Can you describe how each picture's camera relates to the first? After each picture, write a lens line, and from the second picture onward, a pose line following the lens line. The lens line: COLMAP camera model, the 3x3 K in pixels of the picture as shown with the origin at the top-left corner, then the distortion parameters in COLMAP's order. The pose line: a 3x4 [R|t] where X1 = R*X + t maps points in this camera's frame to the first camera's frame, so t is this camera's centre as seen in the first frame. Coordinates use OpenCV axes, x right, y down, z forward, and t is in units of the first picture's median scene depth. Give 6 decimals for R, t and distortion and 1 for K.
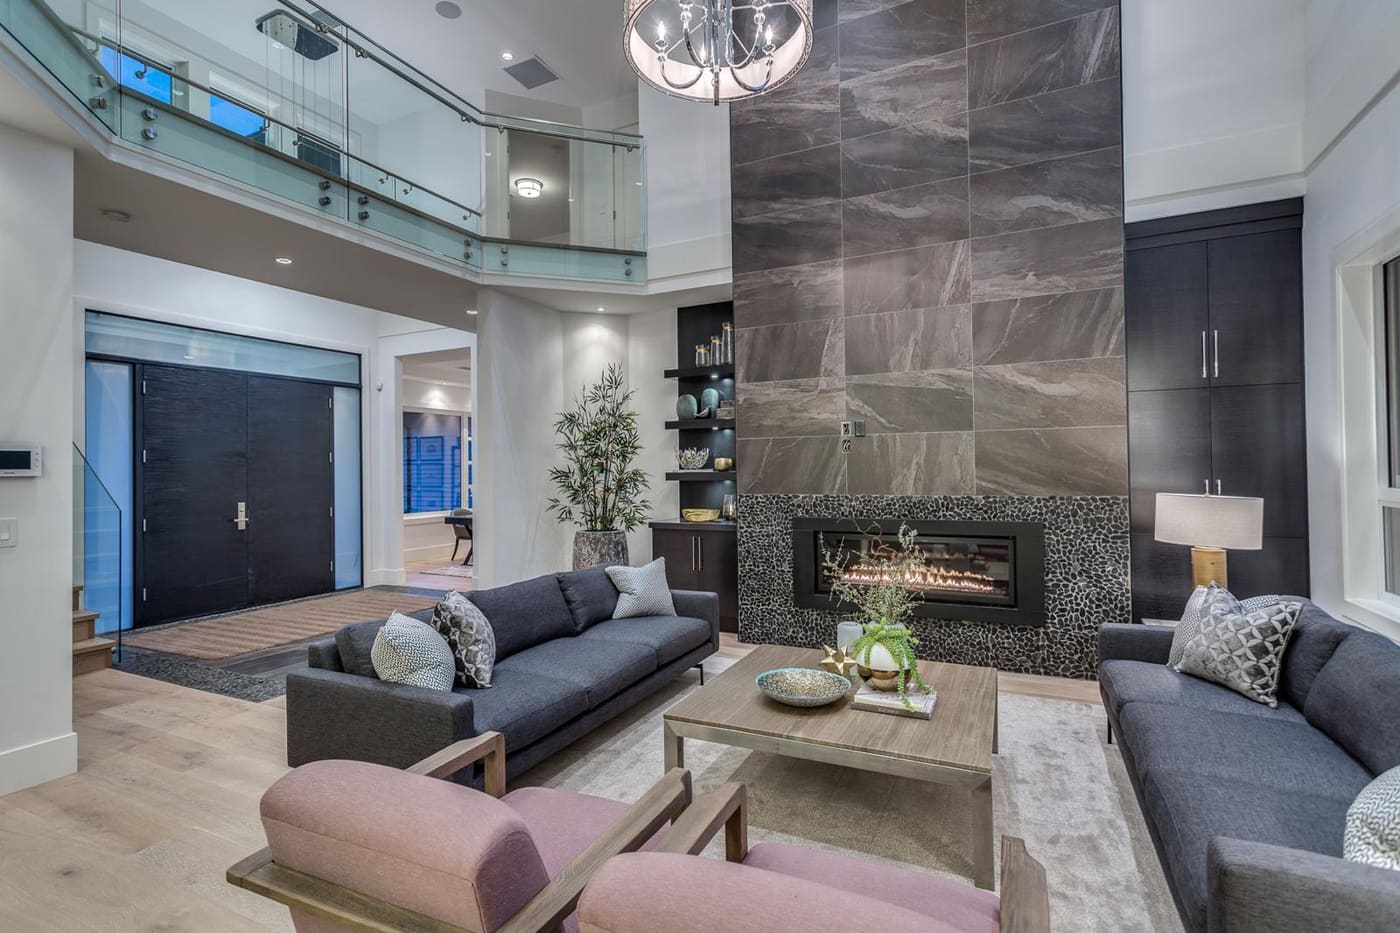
lens RADIAL K [[663.6, 0, 700.8], [0, 663.6, 465.5], [0, 0, 1]] dist [0.007399, 0.000658]
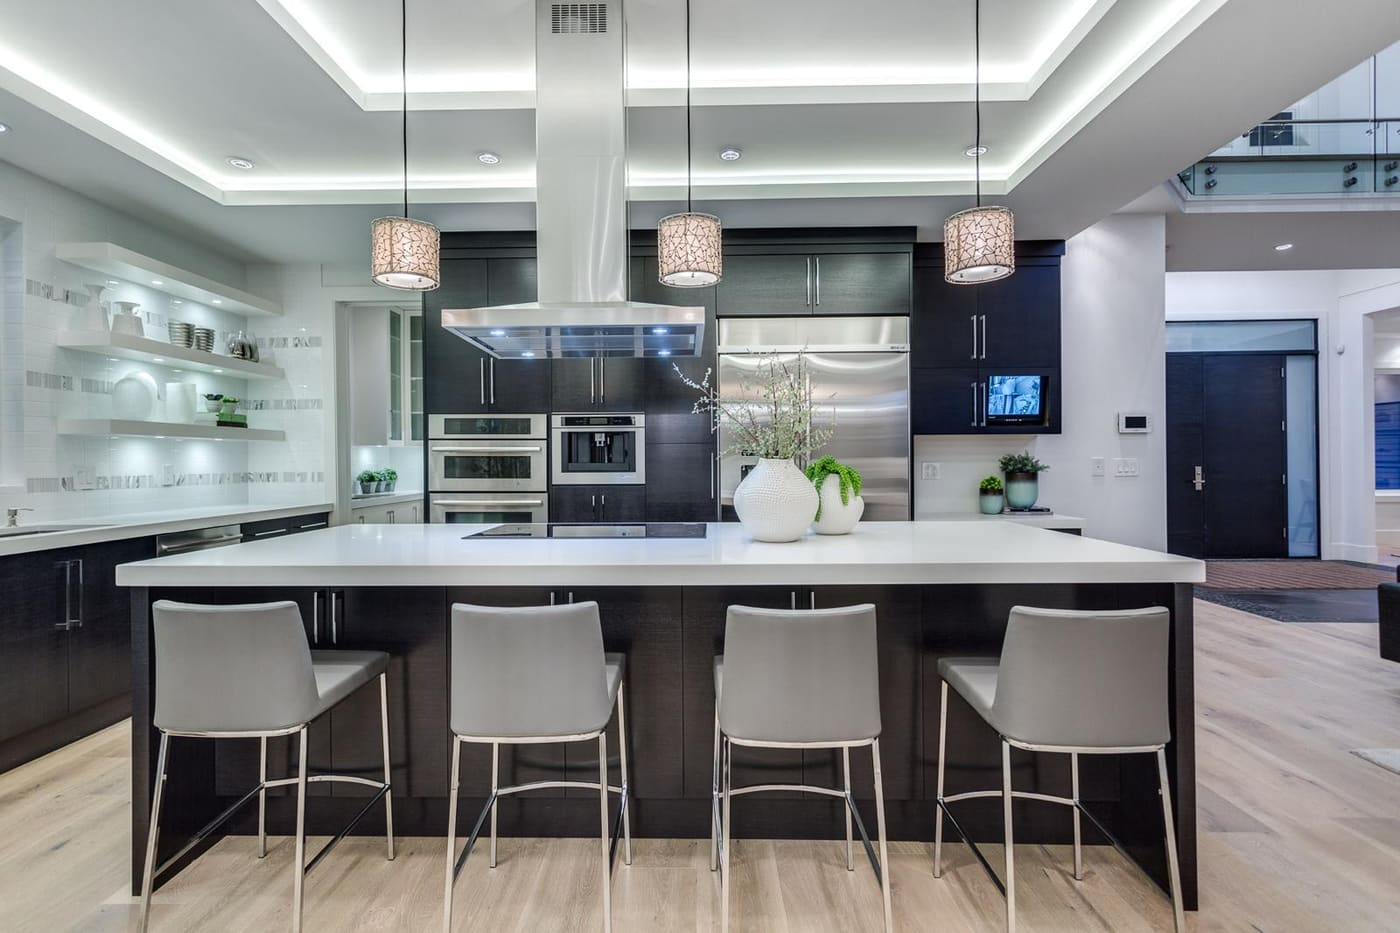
lens RADIAL K [[663.6, 0, 694.6], [0, 663.6, 463.5], [0, 0, 1]] dist [0.007399, 0.000658]
pose [[0.417825, 0.020559, -0.908295, -0.005694], [0.001360, 0.999729, 0.023254, 0.022466], [0.908526, -0.010951, 0.417684, -0.275958]]
